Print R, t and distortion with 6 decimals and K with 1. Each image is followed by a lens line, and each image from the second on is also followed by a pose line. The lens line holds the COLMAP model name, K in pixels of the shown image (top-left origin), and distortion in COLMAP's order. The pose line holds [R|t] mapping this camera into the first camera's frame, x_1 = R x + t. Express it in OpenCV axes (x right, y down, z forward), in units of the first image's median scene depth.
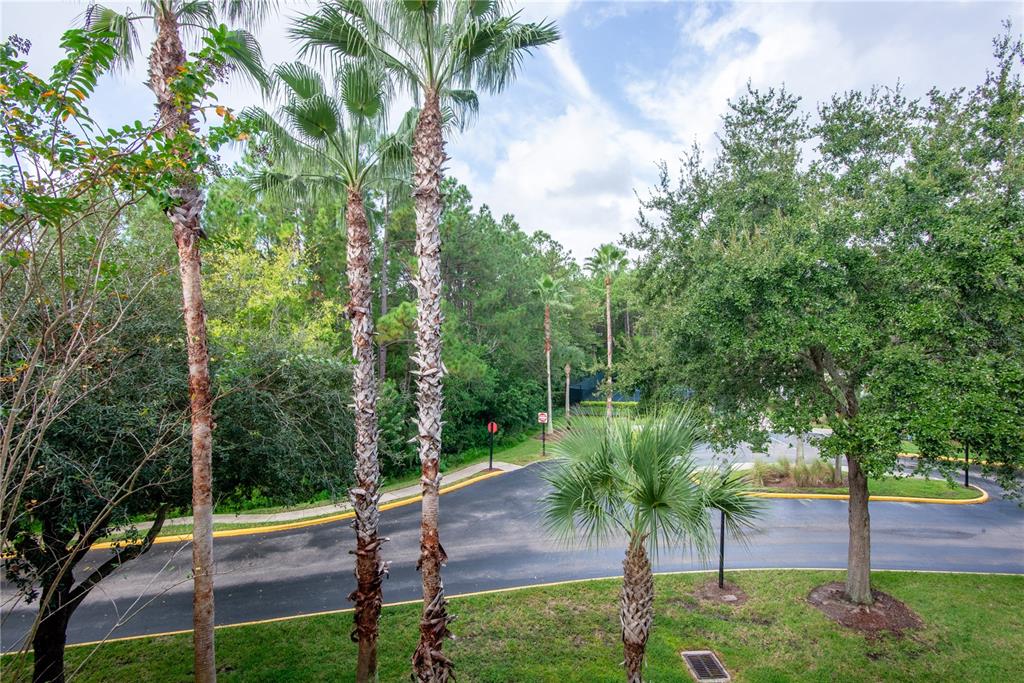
lens RADIAL K [[511.2, 0, 508.2], [0, 511.2, 345.7], [0, 0, 1]] dist [-0.012885, 0.002717]
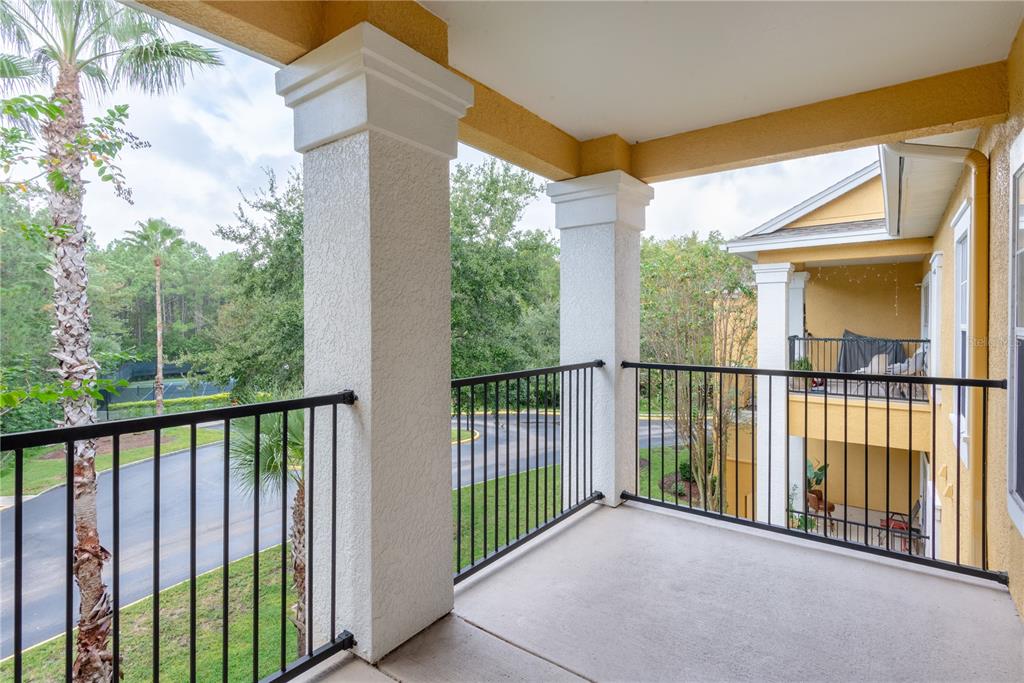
lens RADIAL K [[511.2, 0, 513.3], [0, 511.2, 333.6], [0, 0, 1]] dist [-0.012885, 0.002717]
pose [[0.667738, -0.011390, 0.744309, -0.172156], [0.010810, 0.999926, 0.005604, -0.005474], [-0.744318, 0.004304, 0.667812, -0.126684]]
